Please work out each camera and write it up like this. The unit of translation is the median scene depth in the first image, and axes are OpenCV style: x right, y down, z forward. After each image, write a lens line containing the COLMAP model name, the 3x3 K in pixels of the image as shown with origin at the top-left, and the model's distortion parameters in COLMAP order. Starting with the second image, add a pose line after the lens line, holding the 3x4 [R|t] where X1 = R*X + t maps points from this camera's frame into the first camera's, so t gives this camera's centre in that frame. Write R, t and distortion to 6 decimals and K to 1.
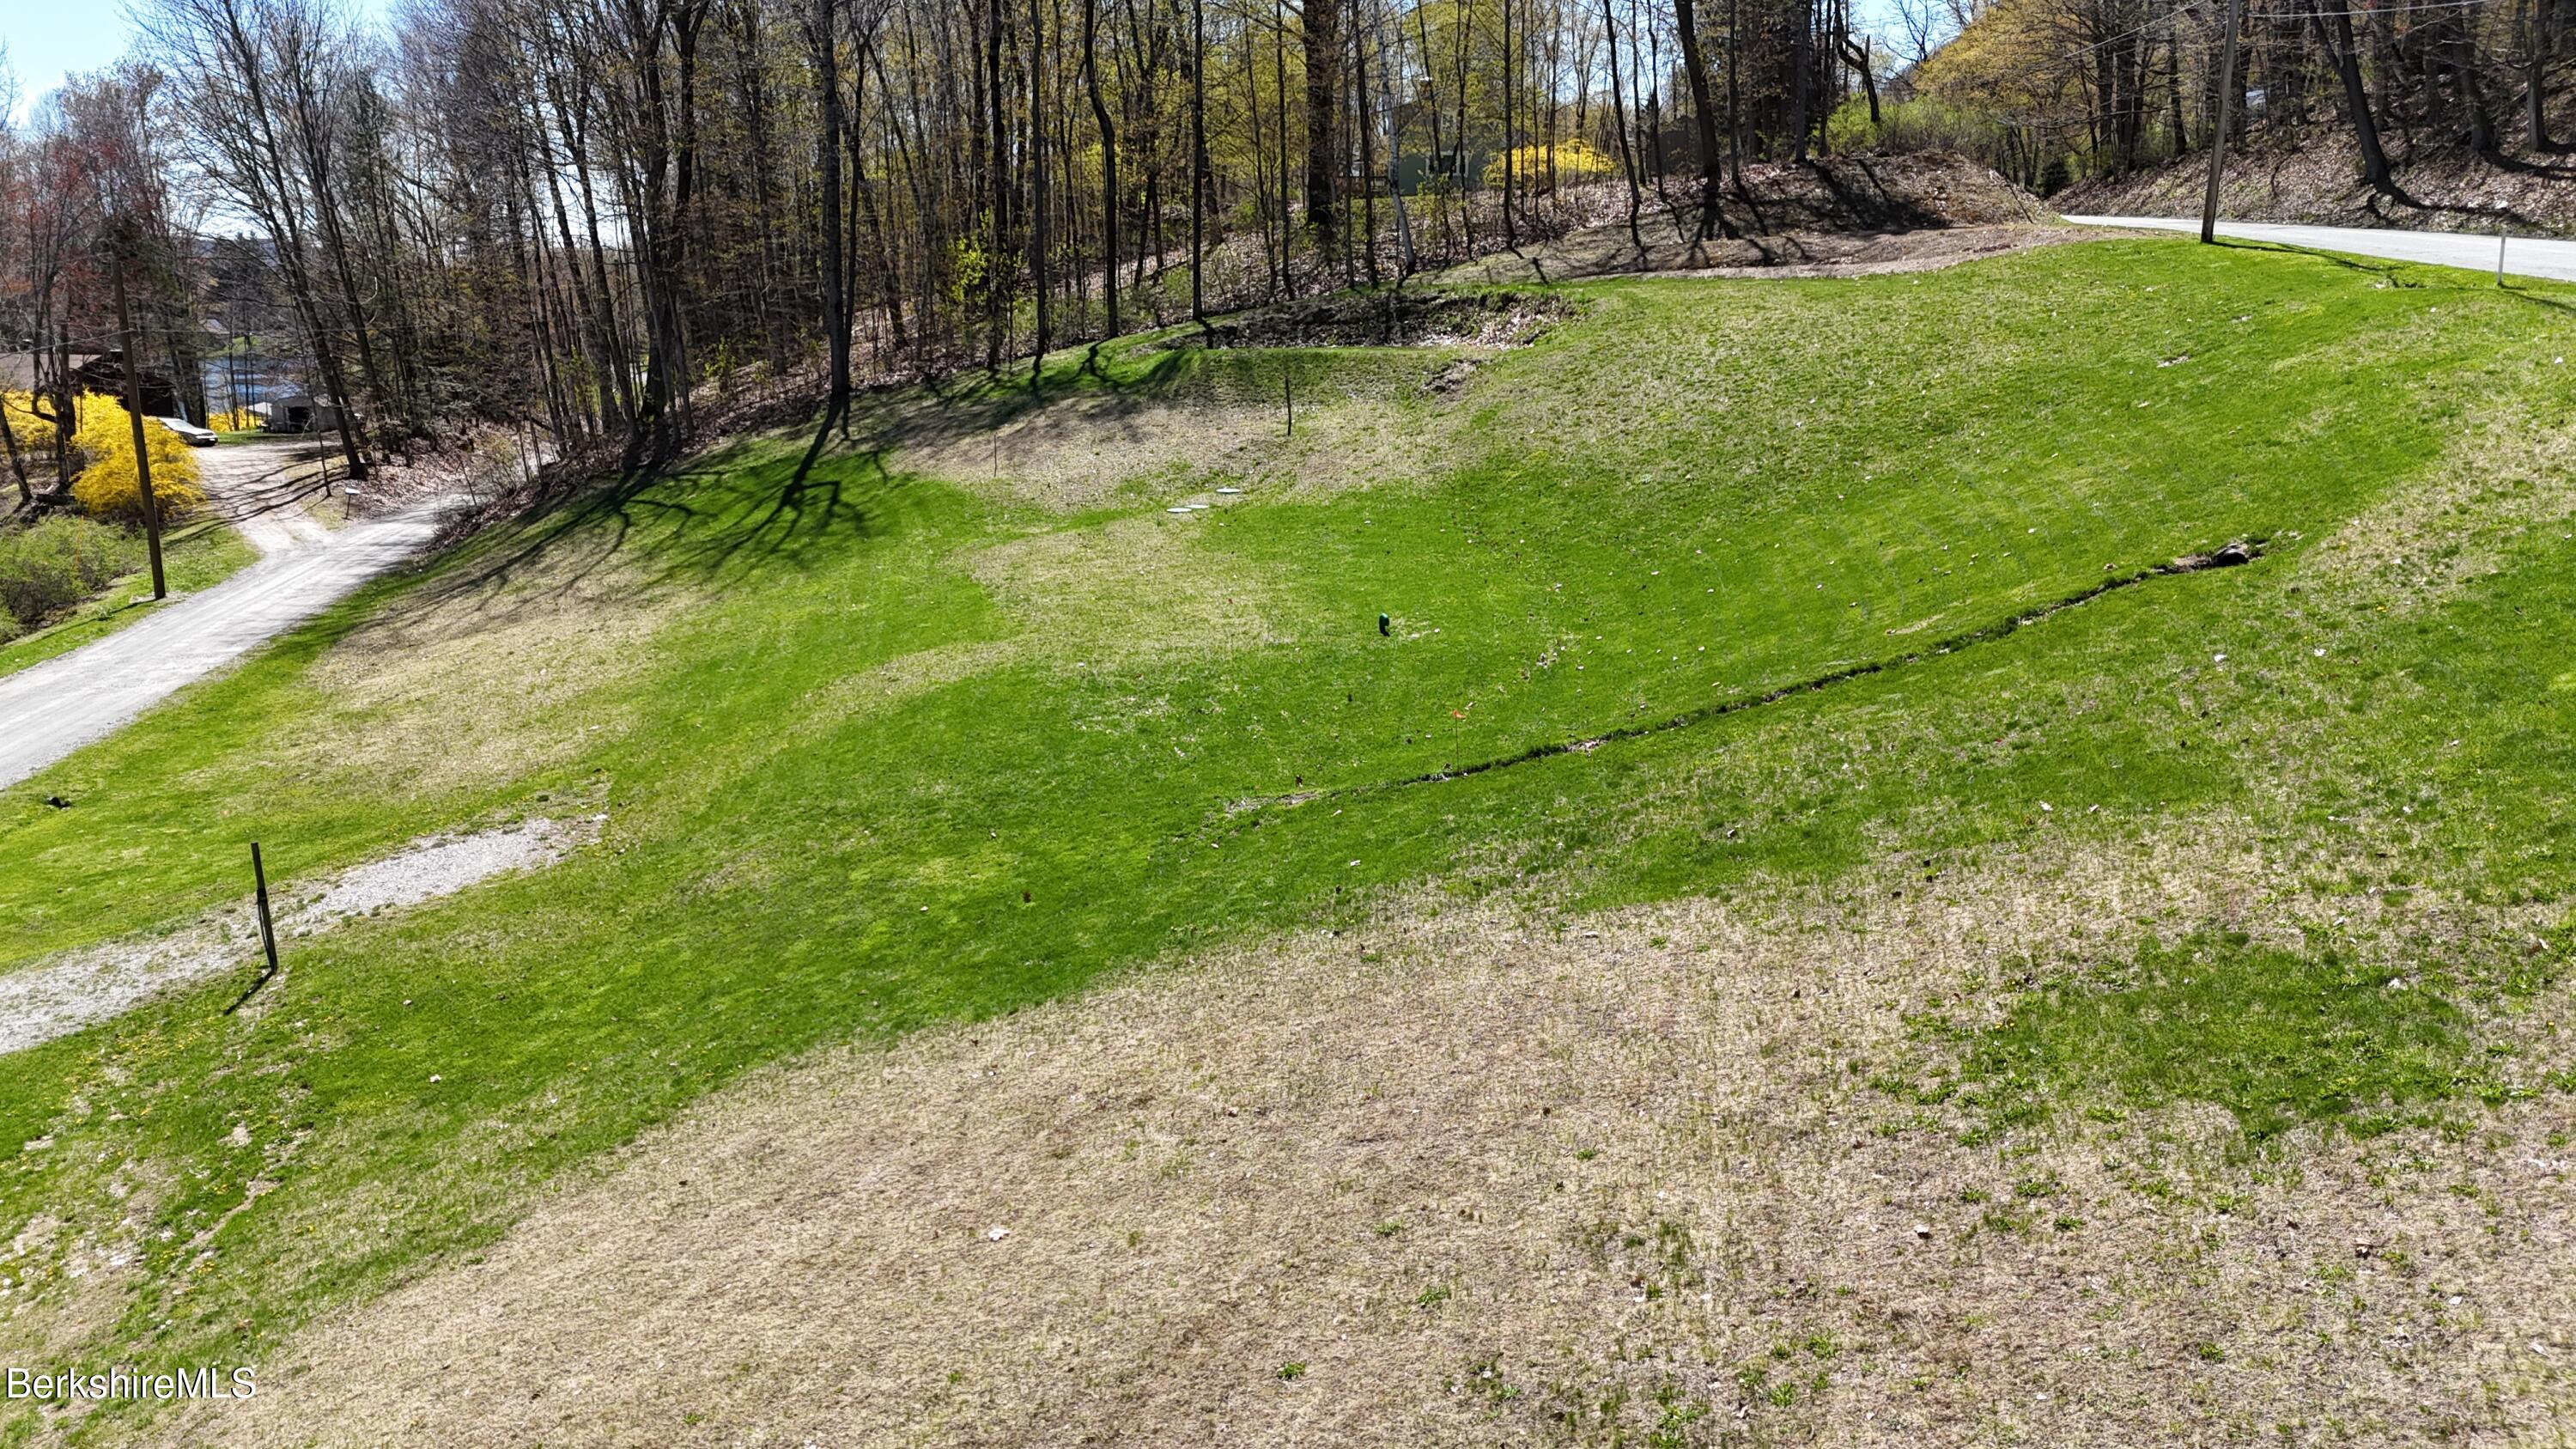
lens RADIAL K [[1901.4, 0, 1304.8], [0, 1901.4, 745.5], [0, 0, 1]] dist [0.087325, -0.098696]
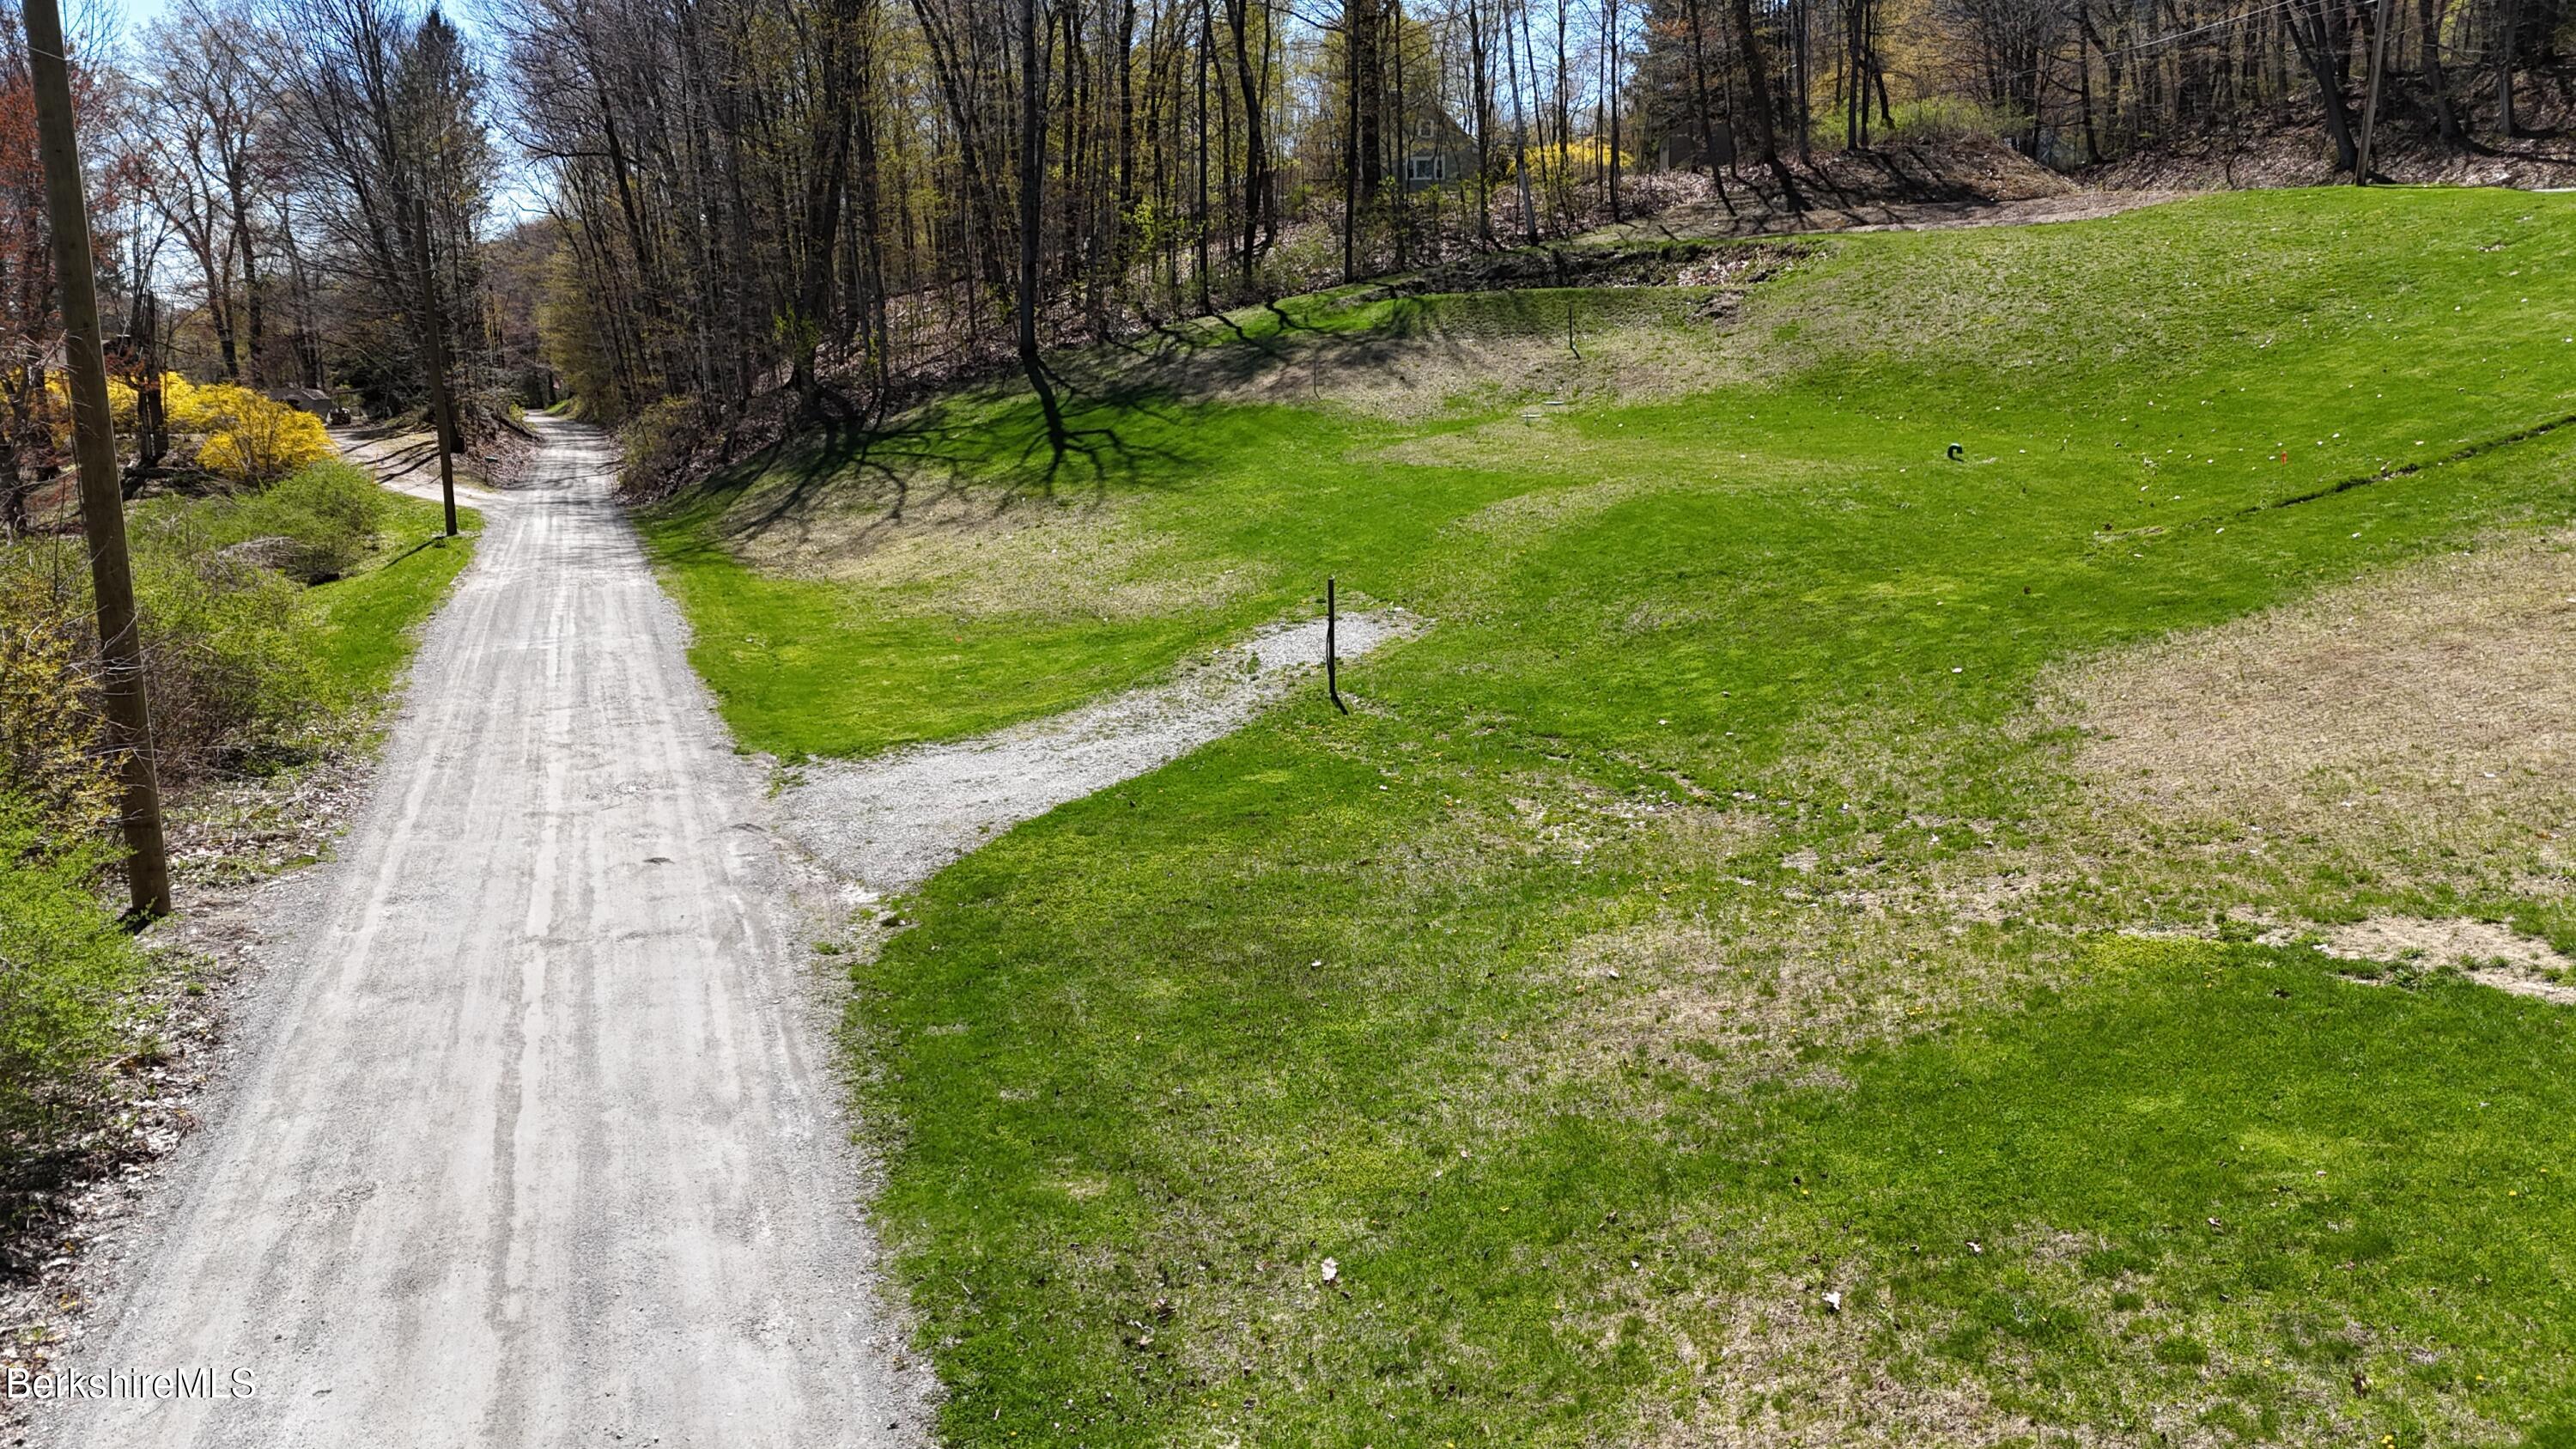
lens RADIAL K [[1901.4, 0, 1304.3], [0, 1901.4, 741.1], [0, 0, 1]] dist [0.087325, -0.098696]
pose [[0.989088, -0.030393, 0.144157, -0.387877], [0.034398, 0.999086, -0.025369, 0.094520], [-0.143254, 0.030051, 0.989230, -0.073778]]
